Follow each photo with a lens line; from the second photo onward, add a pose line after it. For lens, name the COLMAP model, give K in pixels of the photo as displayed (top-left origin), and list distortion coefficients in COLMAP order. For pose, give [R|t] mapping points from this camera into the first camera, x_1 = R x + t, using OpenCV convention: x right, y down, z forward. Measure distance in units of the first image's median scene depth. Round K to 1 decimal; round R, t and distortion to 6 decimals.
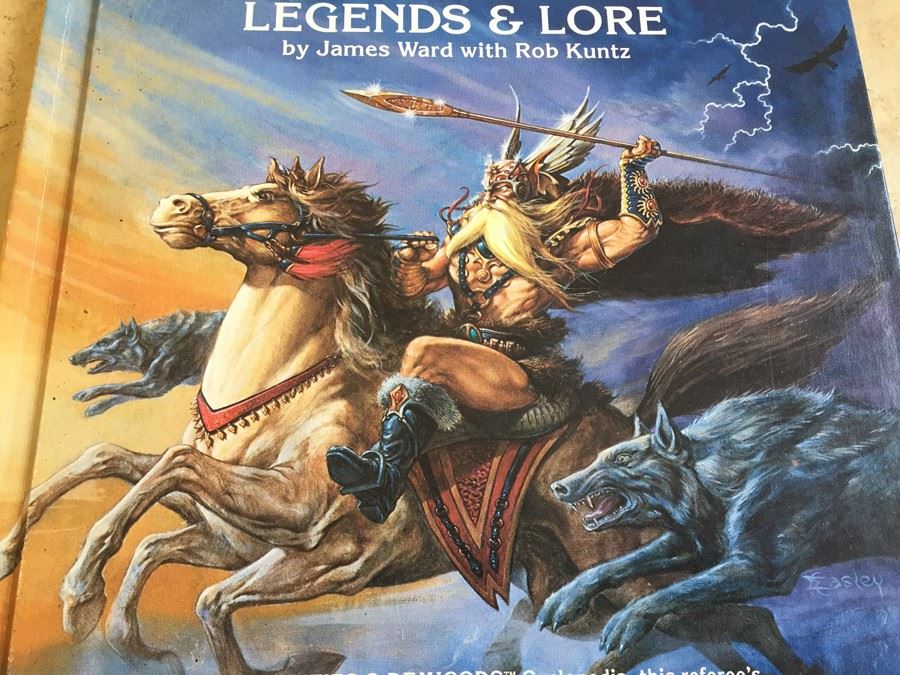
lens RADIAL K [[751.4, 0, 443.1], [0, 751.4, 333.2], [0, 0, 1]] dist [0.059660, -0.105423]
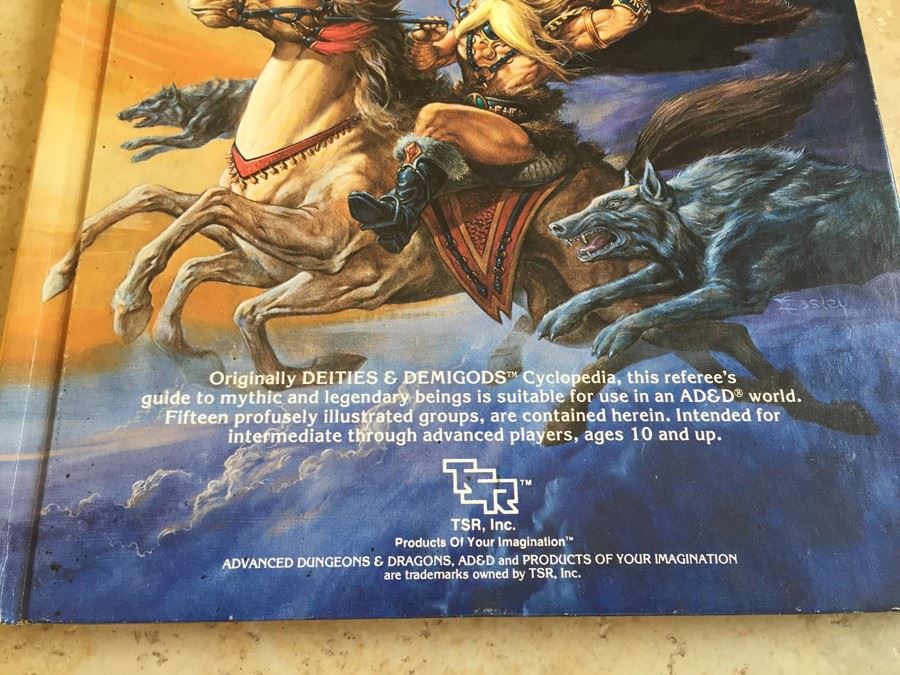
lens RADIAL K [[751.4, 0, 453.7], [0, 751.4, 341.6], [0, 0, 1]] dist [0.059660, -0.105423]
pose [[0.999997, -0.002107, 0.000843, 0.000372], [0.002114, 0.999966, -0.007952, 0.377209], [-0.000826, 0.007954, 0.999968, -0.112645]]
